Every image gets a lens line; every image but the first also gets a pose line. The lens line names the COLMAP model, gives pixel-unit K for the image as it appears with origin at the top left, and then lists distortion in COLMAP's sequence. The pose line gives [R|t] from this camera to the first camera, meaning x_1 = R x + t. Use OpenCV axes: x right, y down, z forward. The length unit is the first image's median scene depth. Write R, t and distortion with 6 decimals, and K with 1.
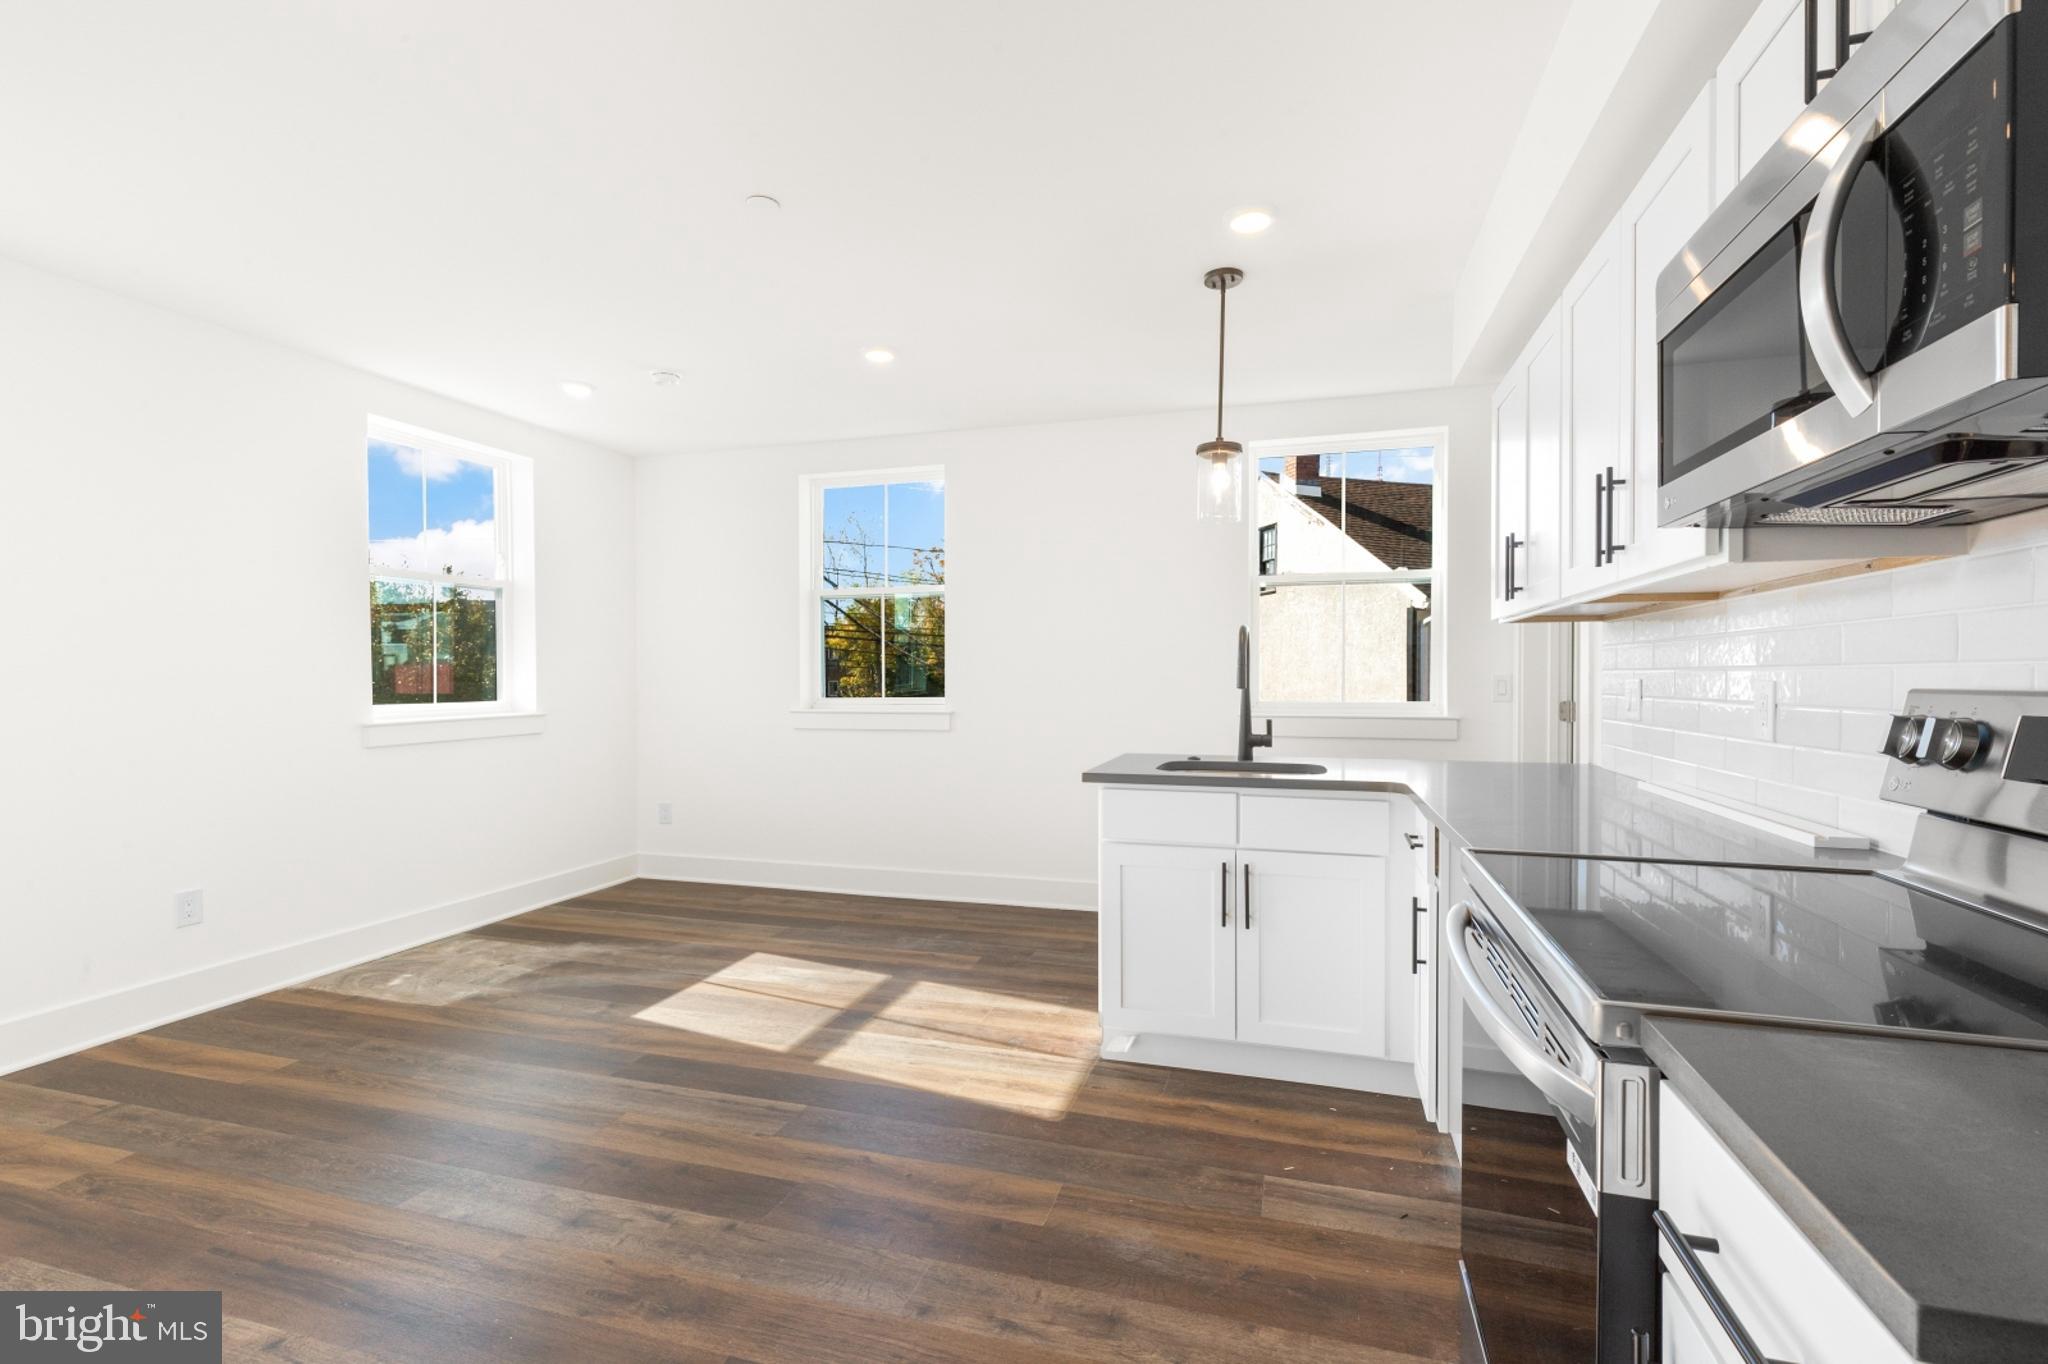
lens RADIAL K [[923.7, 0, 1017.6], [0, 923.7, 685.4], [0, 0, 1]] dist [0.005347, -0.000959]
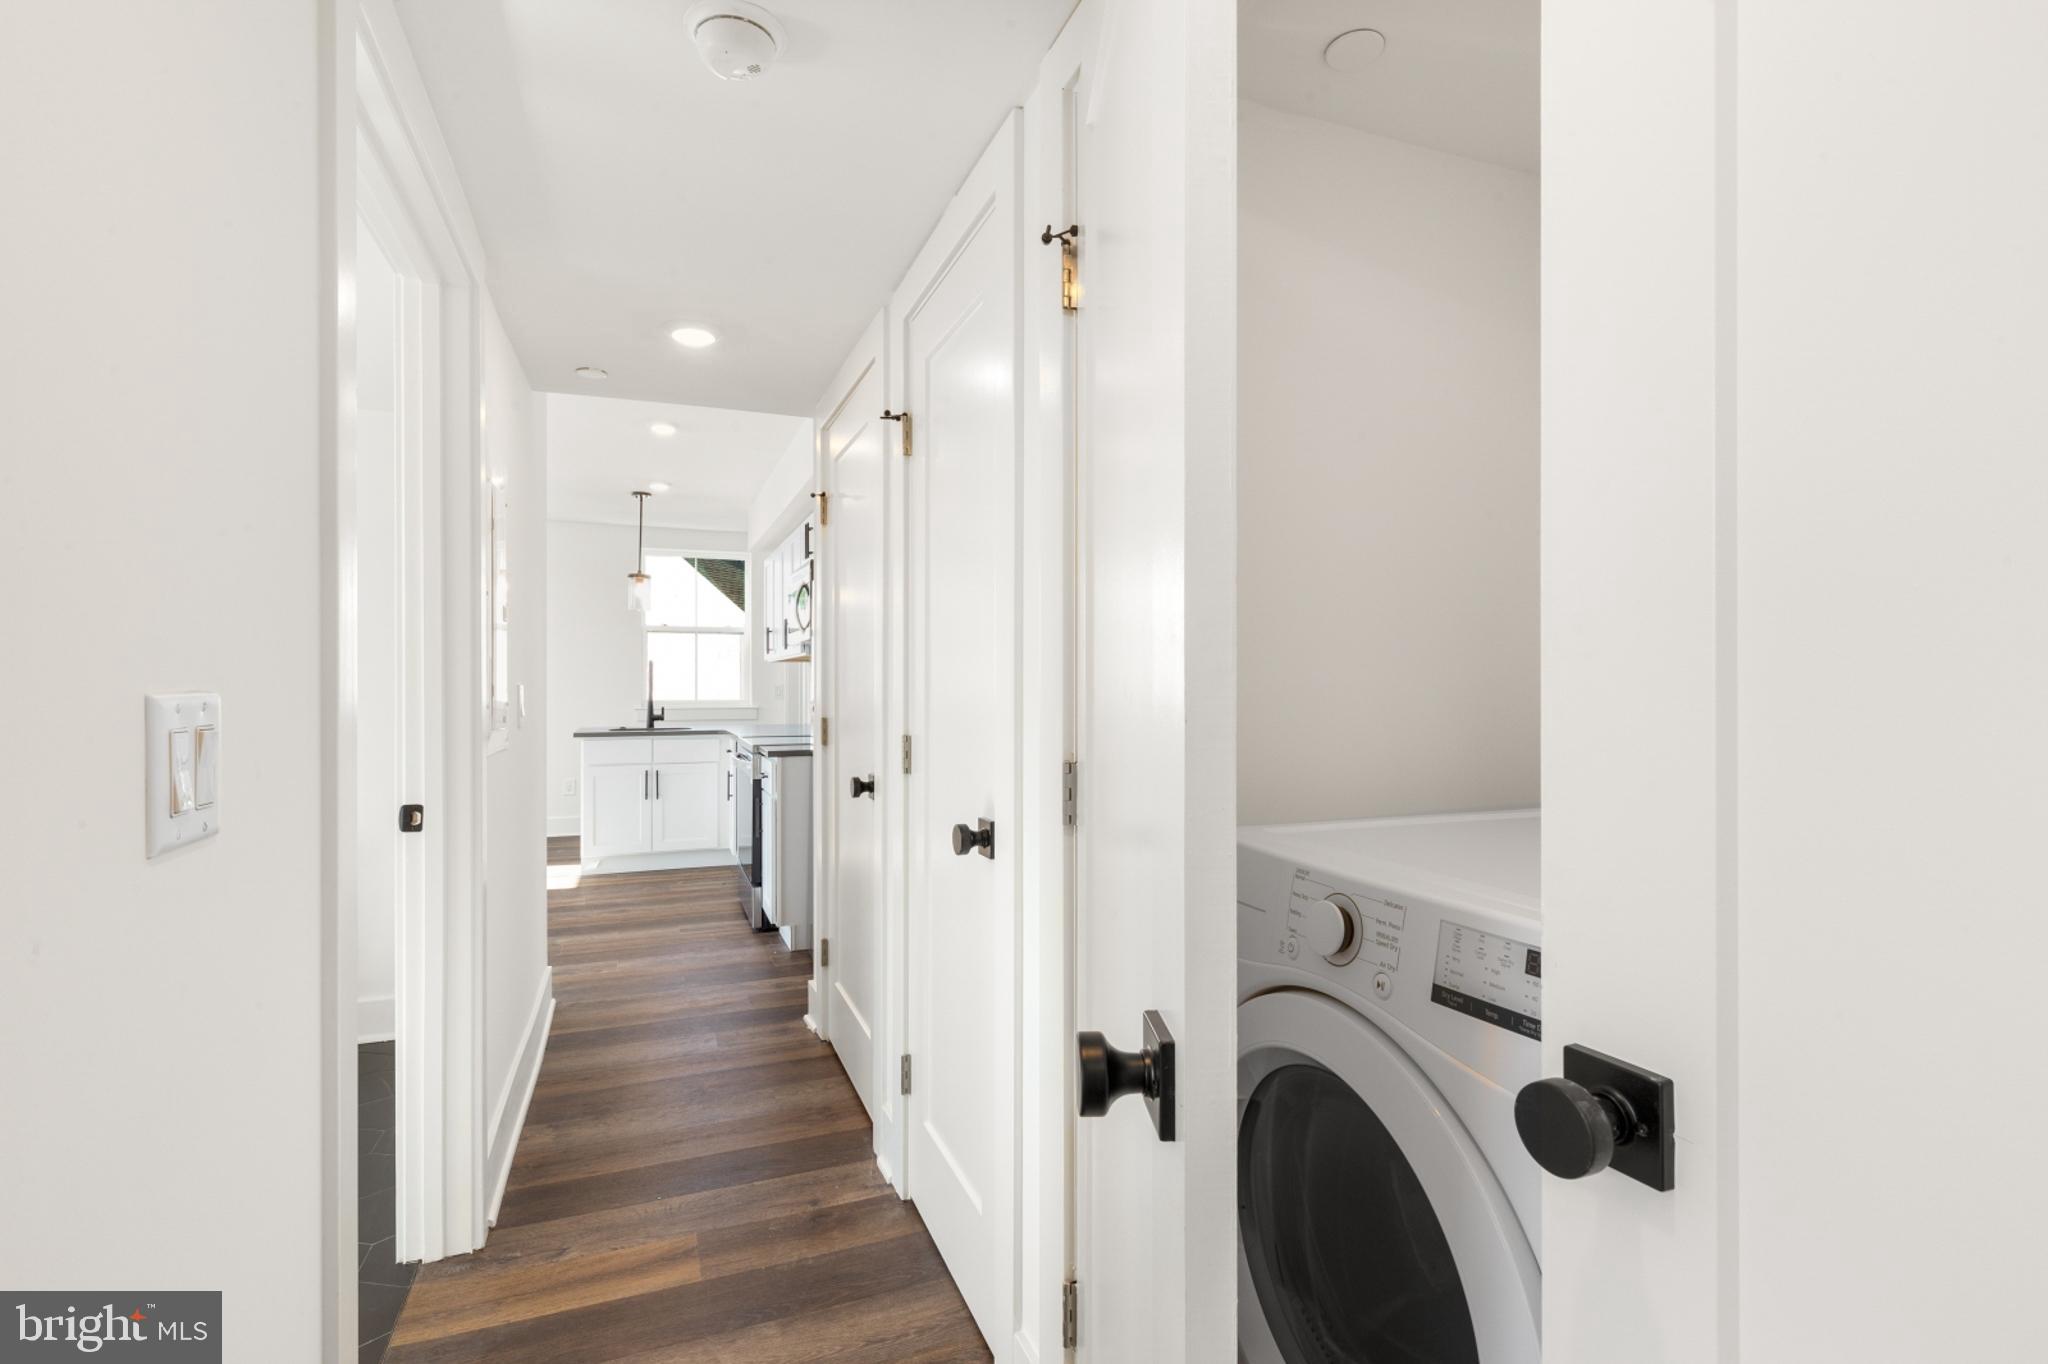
lens RADIAL K [[955.9, 0, 1023.7], [0, 955.9, 679.4], [0, 0, 1]] dist [-0.000129, -0.000432]
pose [[0.777666, 0.003561, 0.628668, -0.503972], [0.008227, 0.999841, -0.015840, 0.018034], [-0.628624, 0.017490, 0.777512, -1.324147]]
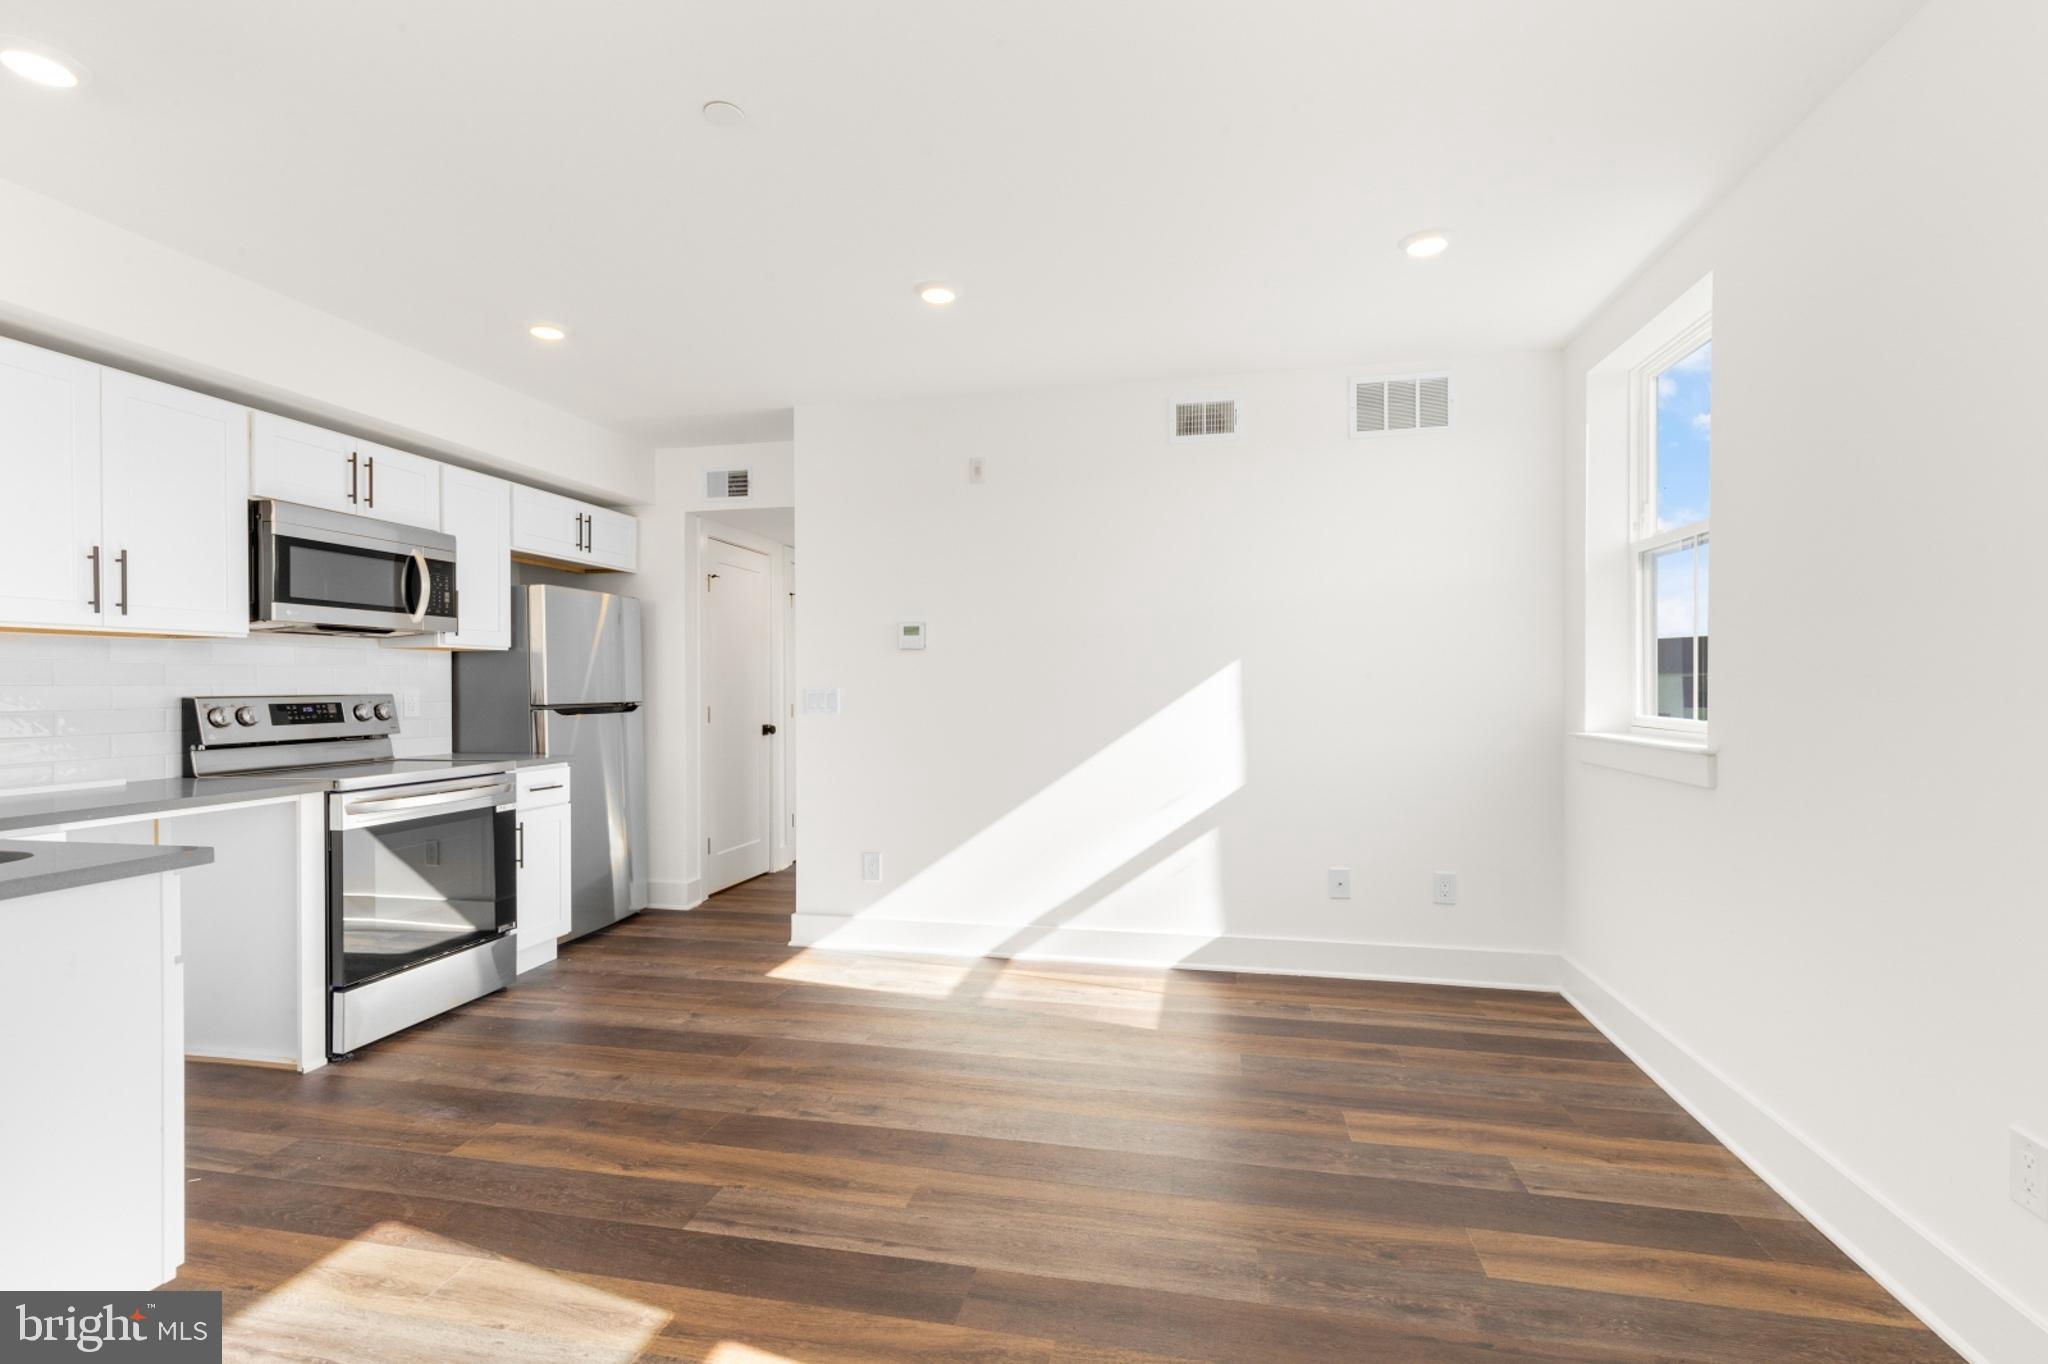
lens RADIAL K [[923.7, 0, 1017.6], [0, 923.7, 685.4], [0, 0, 1]] dist [0.005347, -0.000959]
pose [[-0.995587, 0.007677, -0.093523, -0.421092], [0.006487, 0.999894, 0.013022, -0.019286], [0.093613, 0.012358, -0.995532, 1.724770]]
